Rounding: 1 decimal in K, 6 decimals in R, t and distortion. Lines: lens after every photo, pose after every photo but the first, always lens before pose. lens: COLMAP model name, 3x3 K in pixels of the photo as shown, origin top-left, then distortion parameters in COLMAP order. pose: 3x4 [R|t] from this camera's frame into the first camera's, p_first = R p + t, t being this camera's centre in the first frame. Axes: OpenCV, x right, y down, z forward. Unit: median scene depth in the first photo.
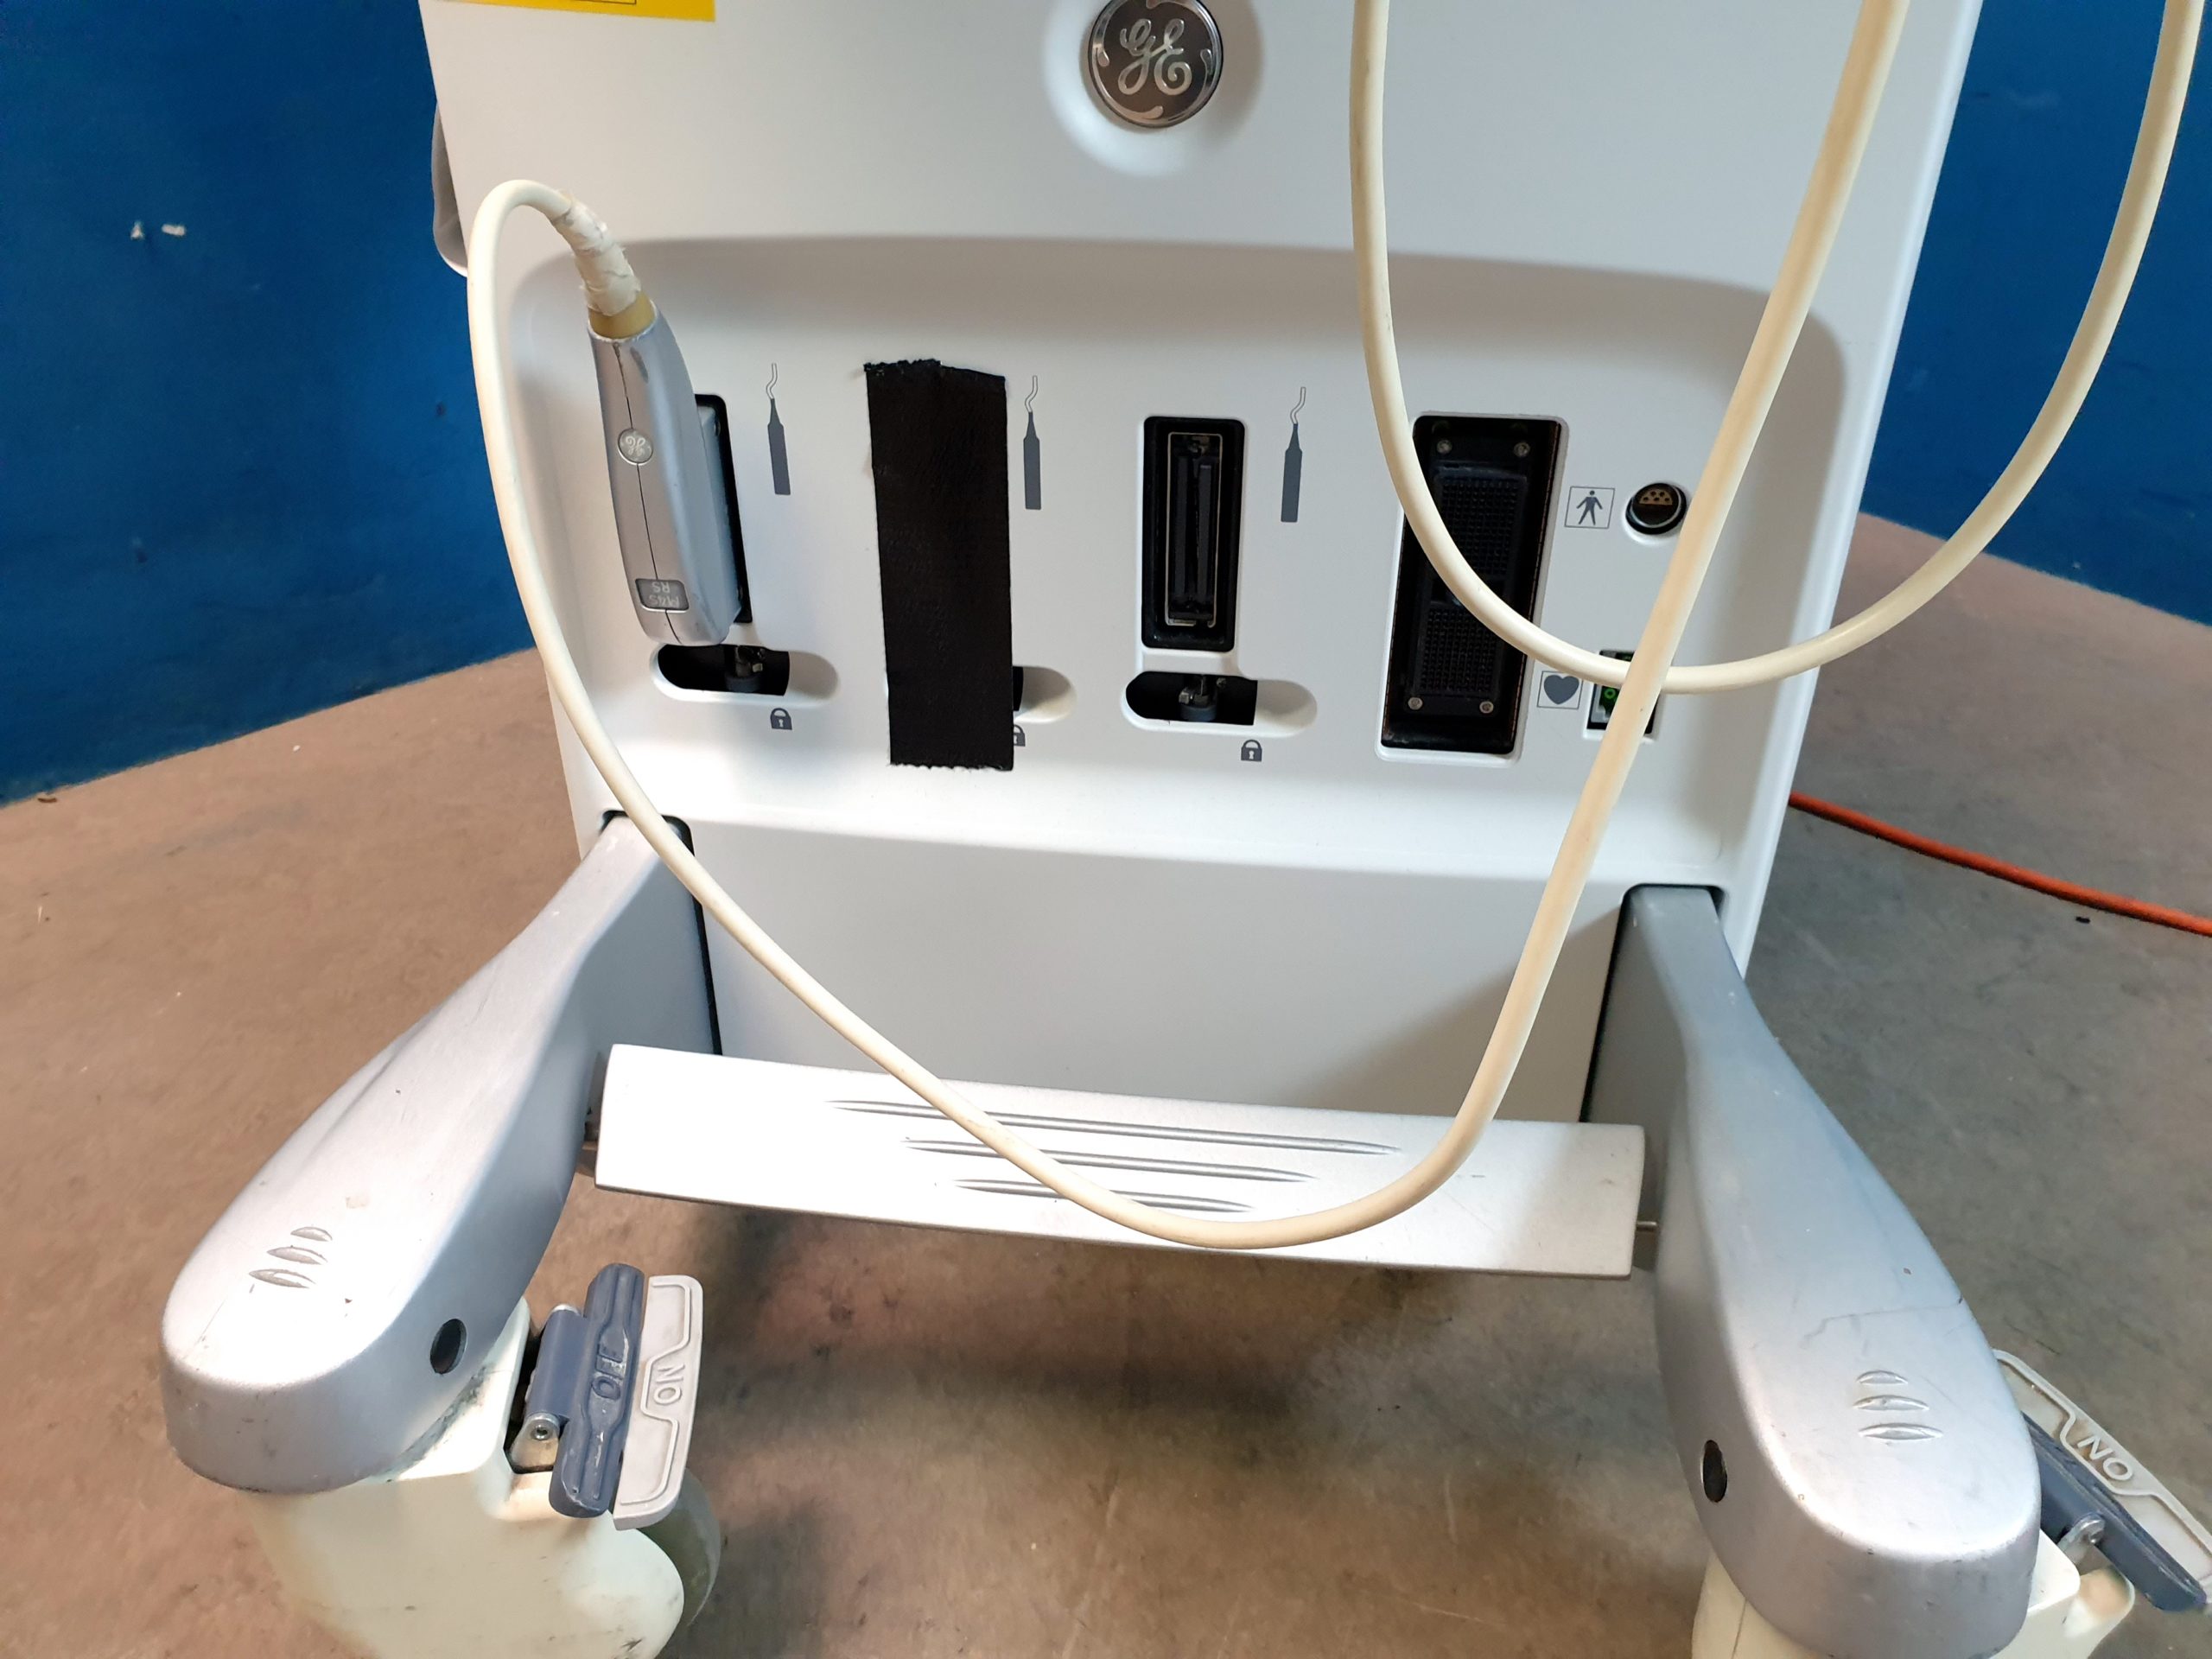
lens RADIAL K [[1621.5, 0, 1038.8], [0, 1621.5, 790.5], [0, 0, 1]] dist [0.042774, -0.091664]
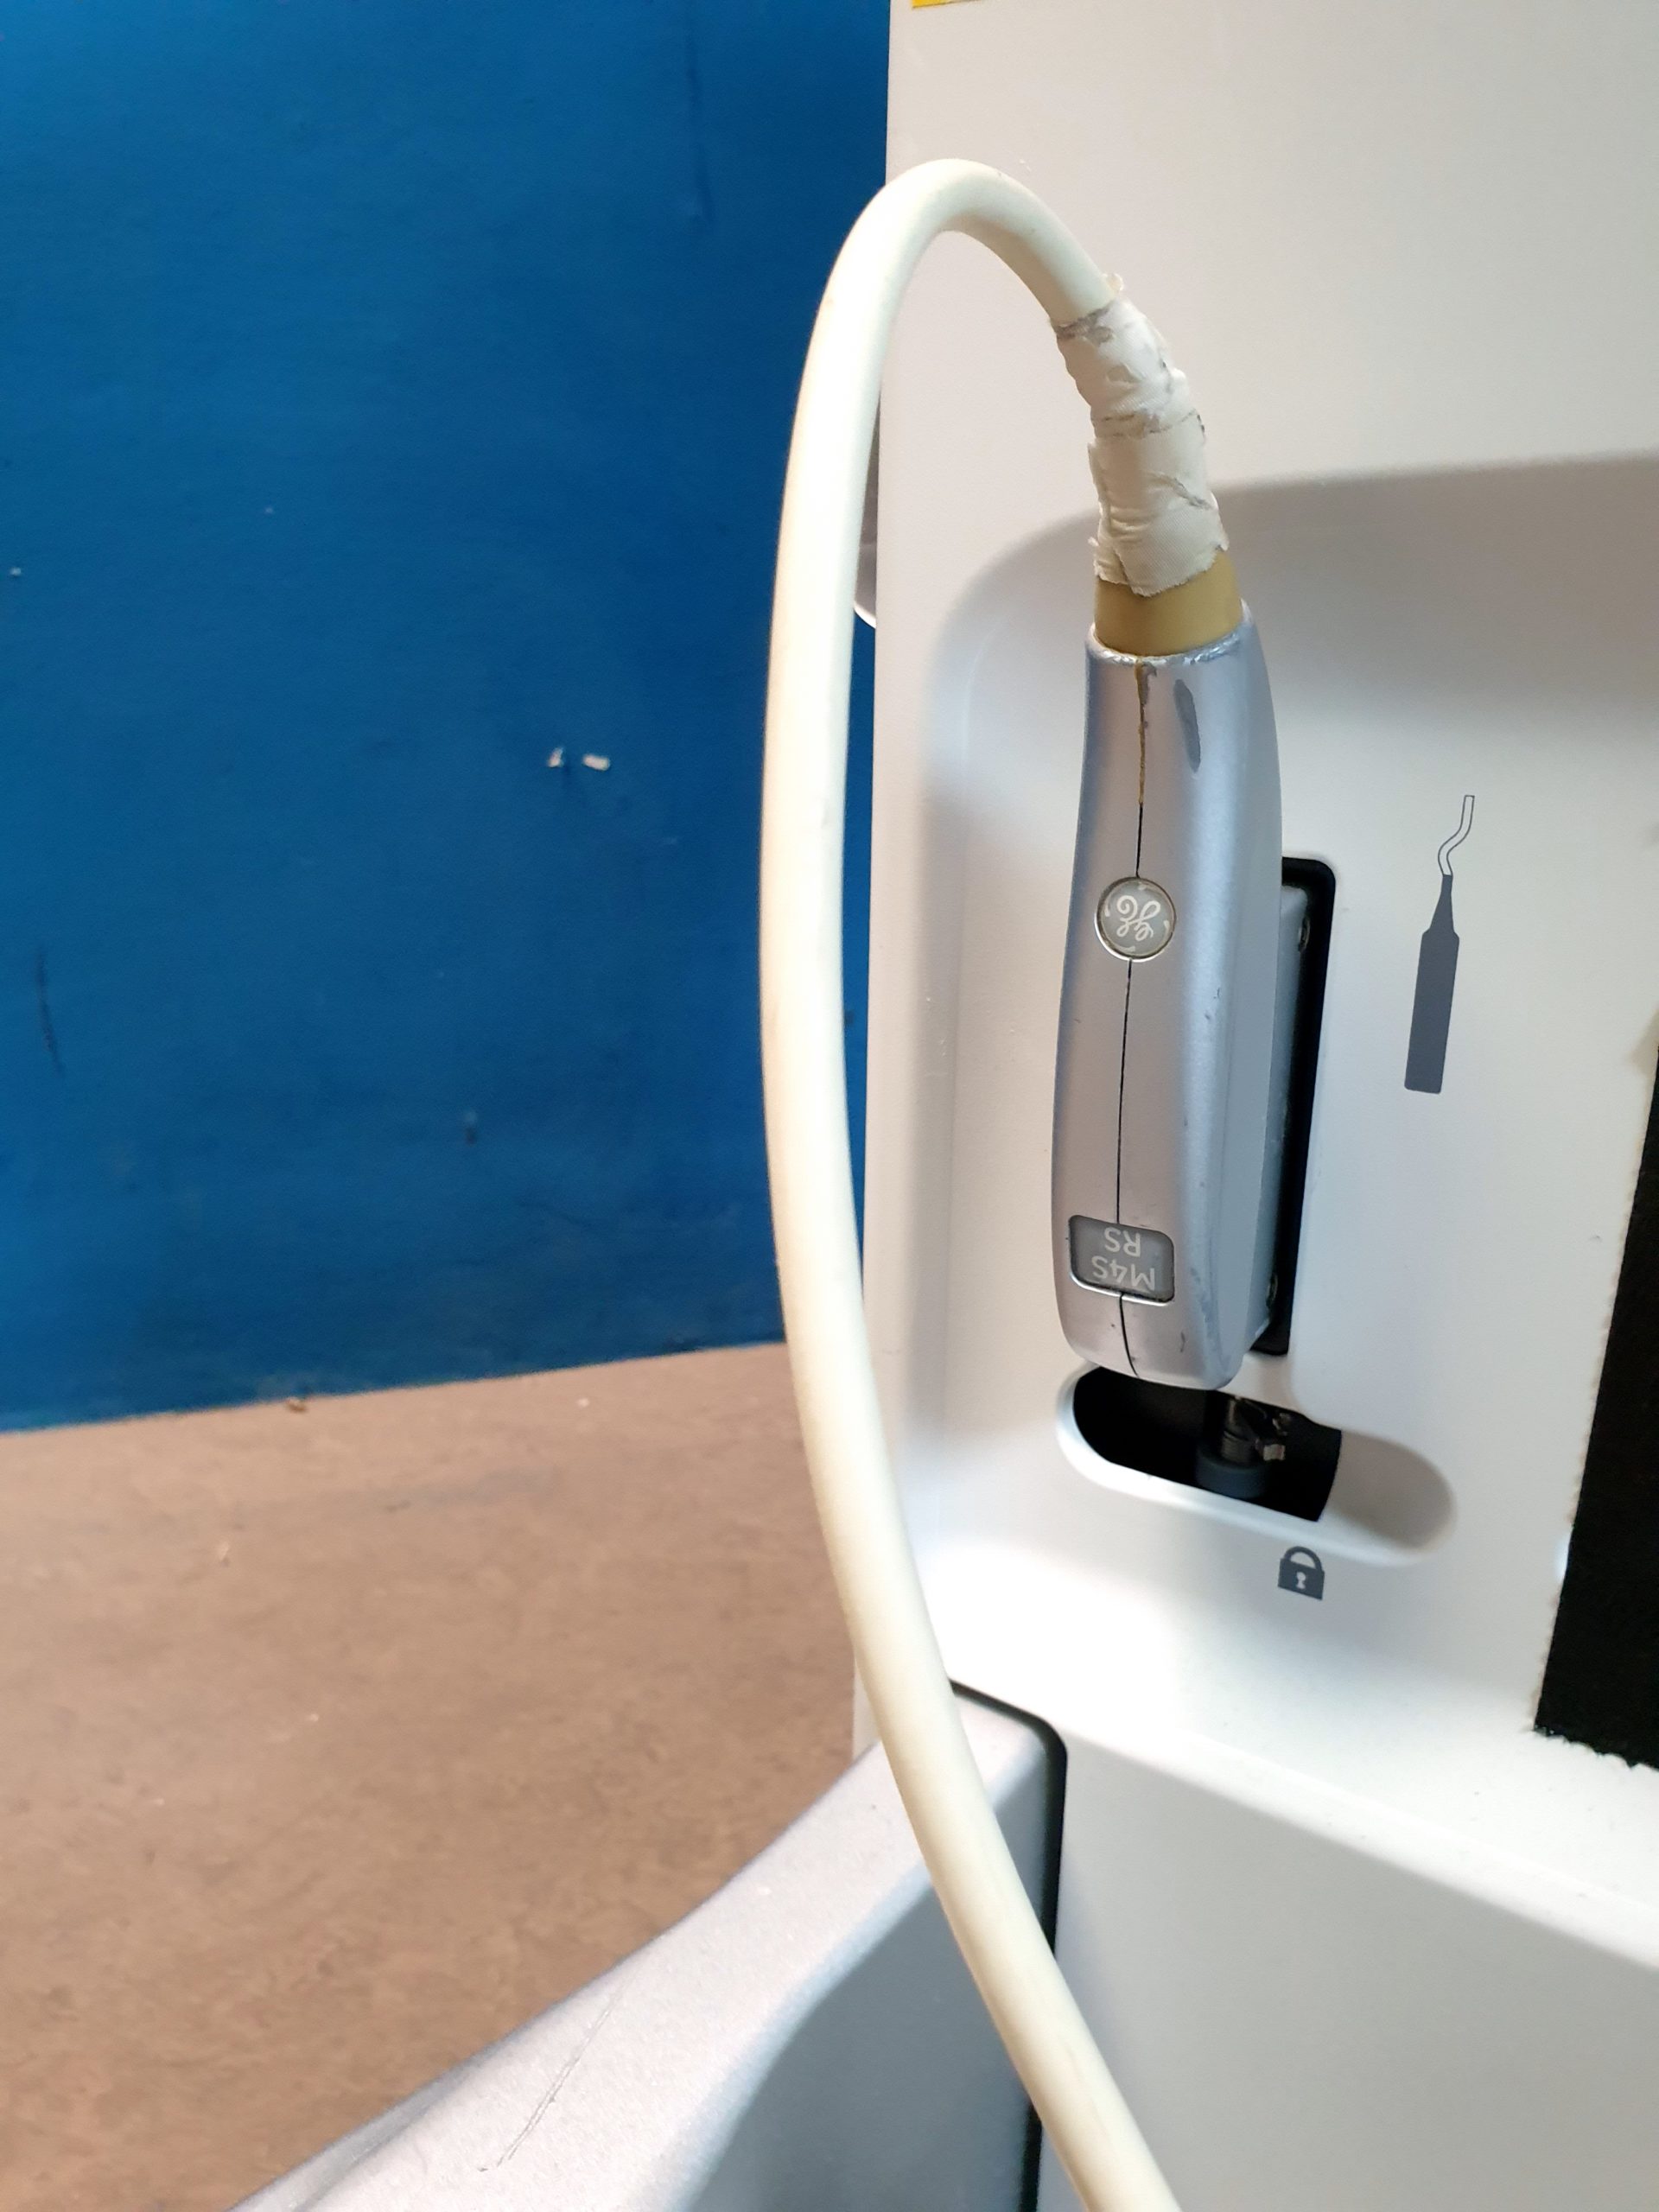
lens RADIAL K [[1621.5, 0, 872.4], [0, 1621.5, 1102.9], [0, 0, 1]] dist [0.042774, -0.091664]
pose [[0.927991, 0.137714, -0.346218, -0.138504], [-0.221265, 0.951291, -0.214678, -0.047209], [0.299789, 0.275825, 0.913262, 0.528383]]
